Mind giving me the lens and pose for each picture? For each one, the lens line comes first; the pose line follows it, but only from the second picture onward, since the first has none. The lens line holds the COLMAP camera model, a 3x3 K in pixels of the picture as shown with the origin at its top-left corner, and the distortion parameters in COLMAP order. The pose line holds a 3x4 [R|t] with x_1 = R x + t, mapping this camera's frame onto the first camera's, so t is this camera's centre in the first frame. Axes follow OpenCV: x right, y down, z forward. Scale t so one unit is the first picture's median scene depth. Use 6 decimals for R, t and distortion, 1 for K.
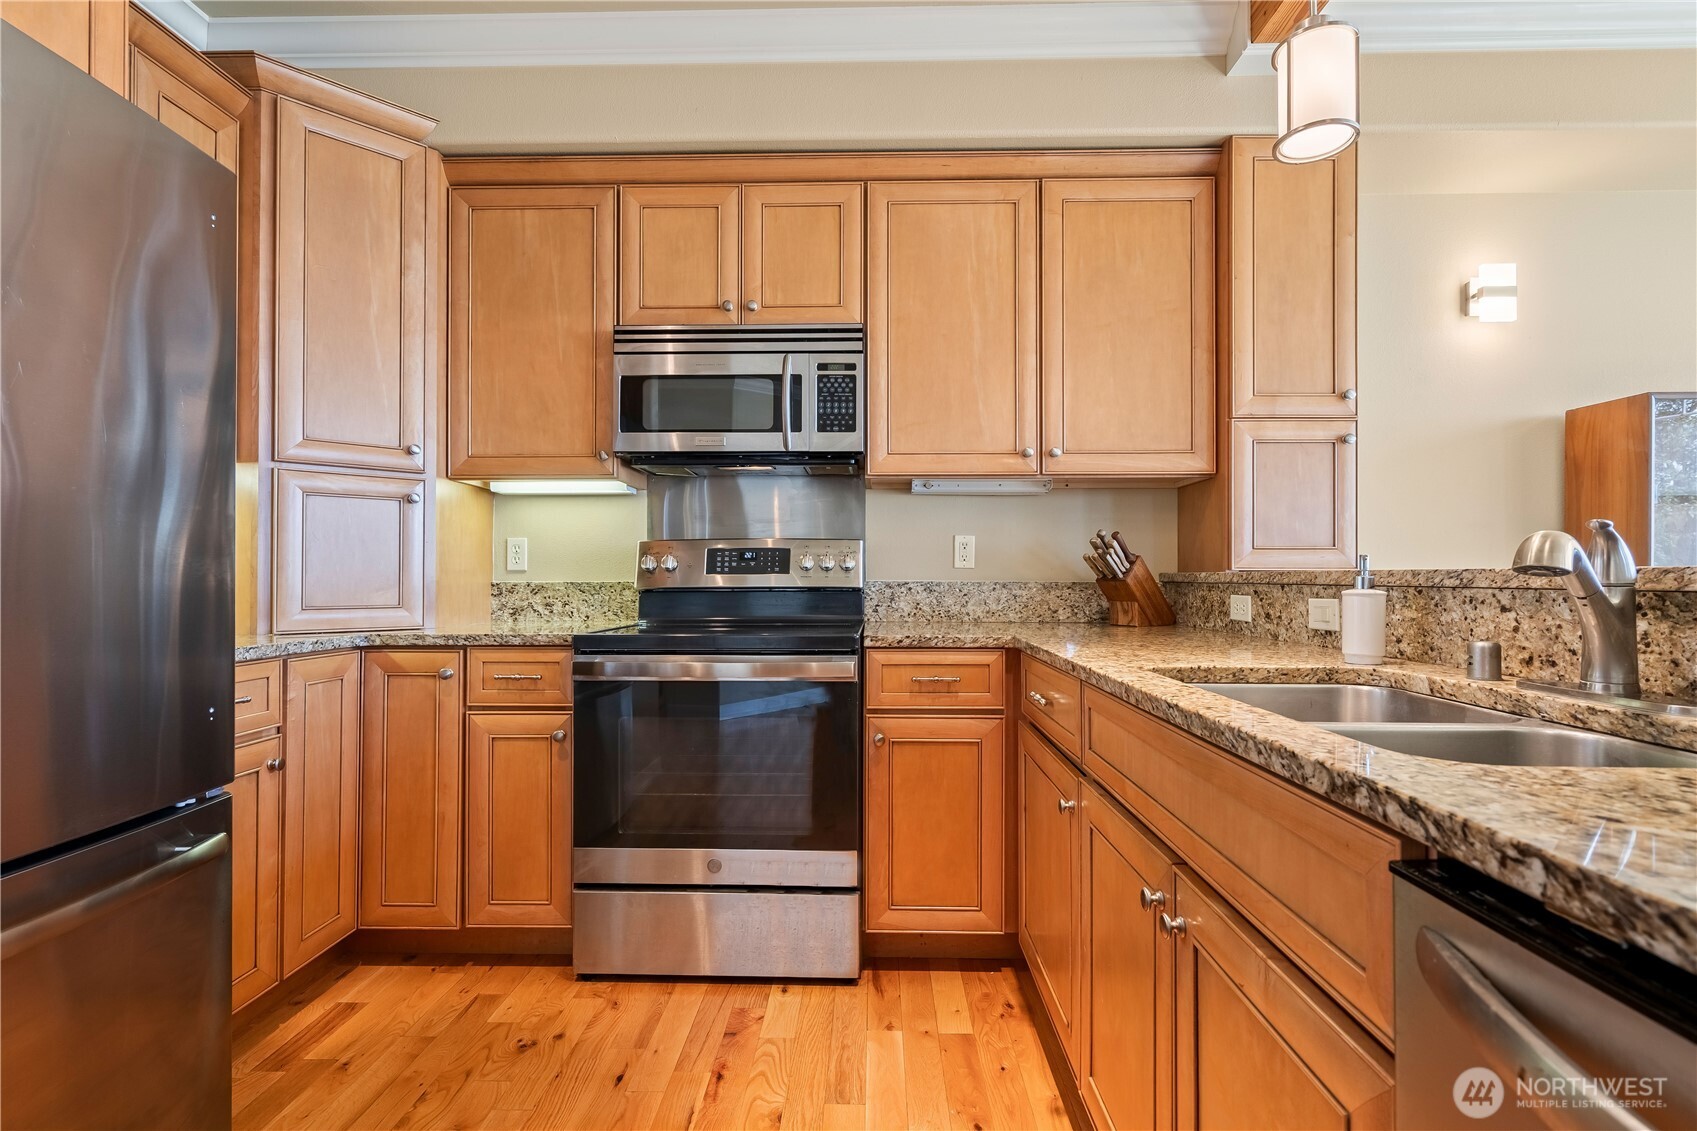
lens RADIAL K [[800.8, 0, 873.0], [0, 800.8, 564.9], [0, 0, 1]] dist [-0.002797, 0.001687]
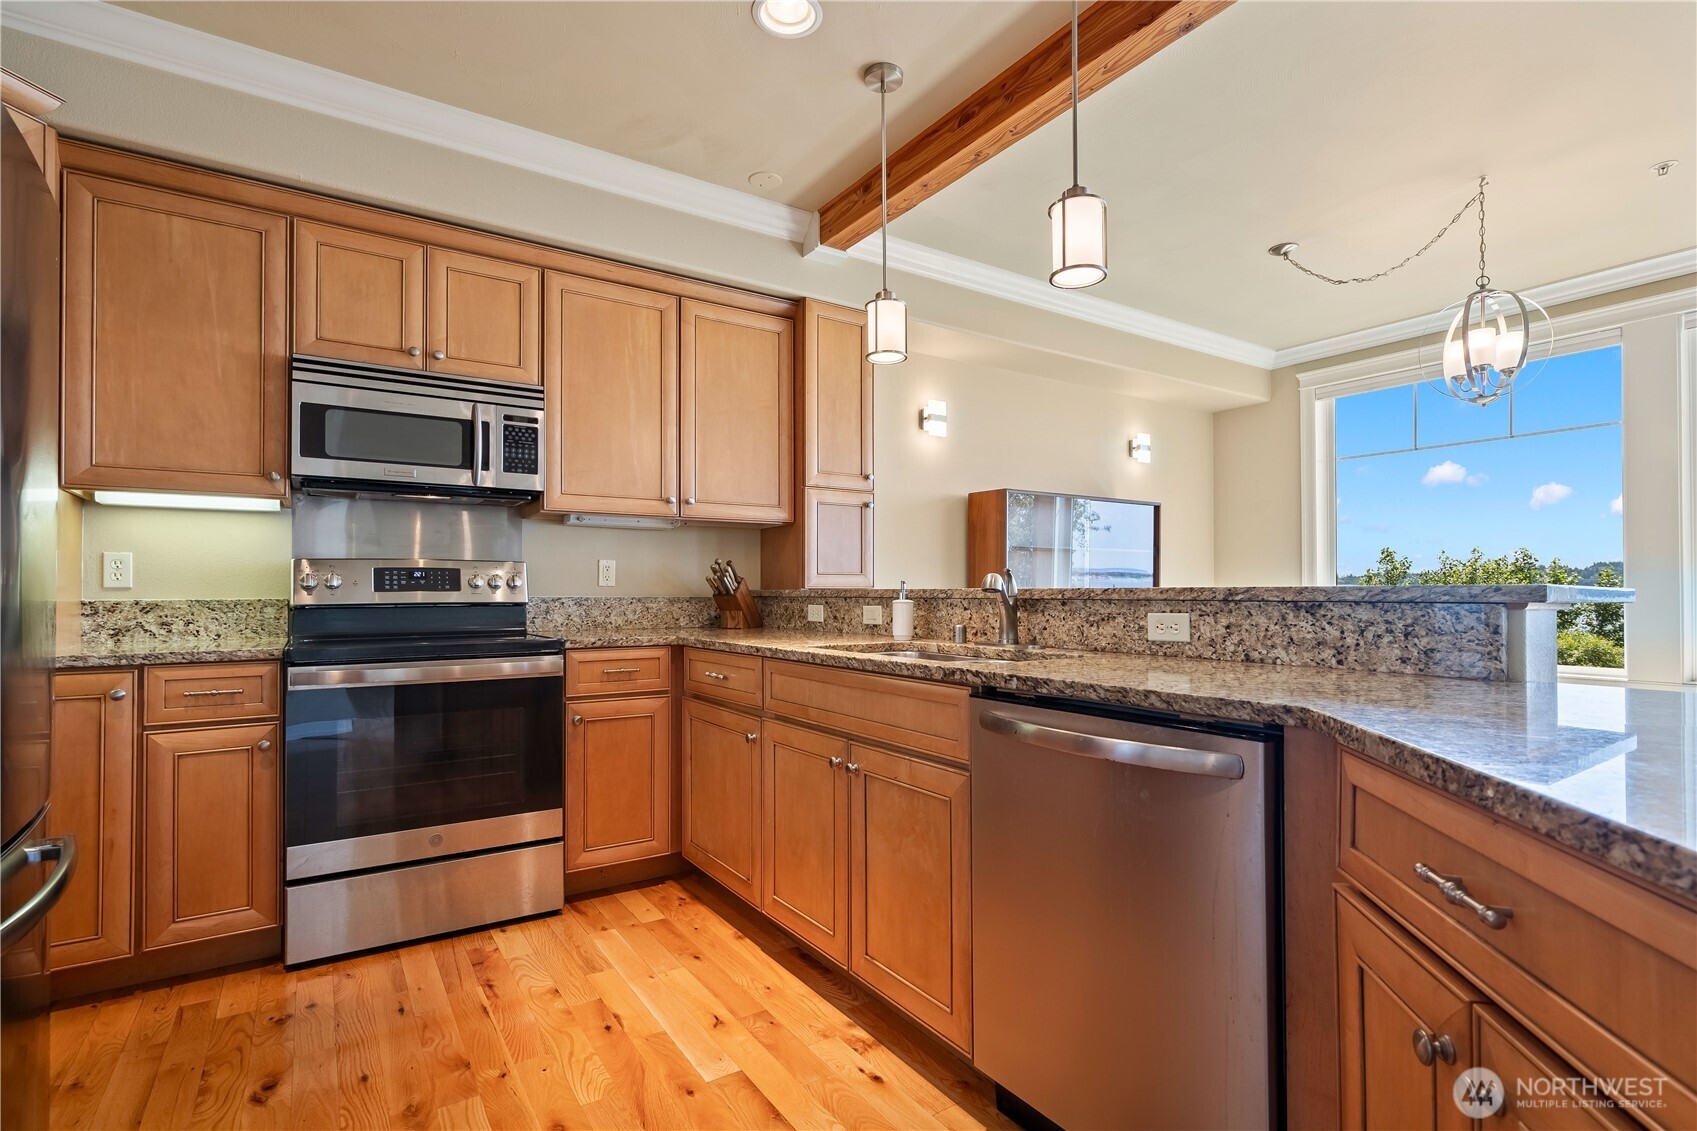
lens RADIAL K [[774.7, 0, 842.4], [0, 774.7, 566.5], [0, 0, 1]] dist [-0.008727, 0.004586]
pose [[0.834093, 0.016177, 0.551387, -0.287044], [-0.005956, 0.999776, -0.020323, -0.005148], [-0.551592, 0.013667, 0.834002, -0.240324]]
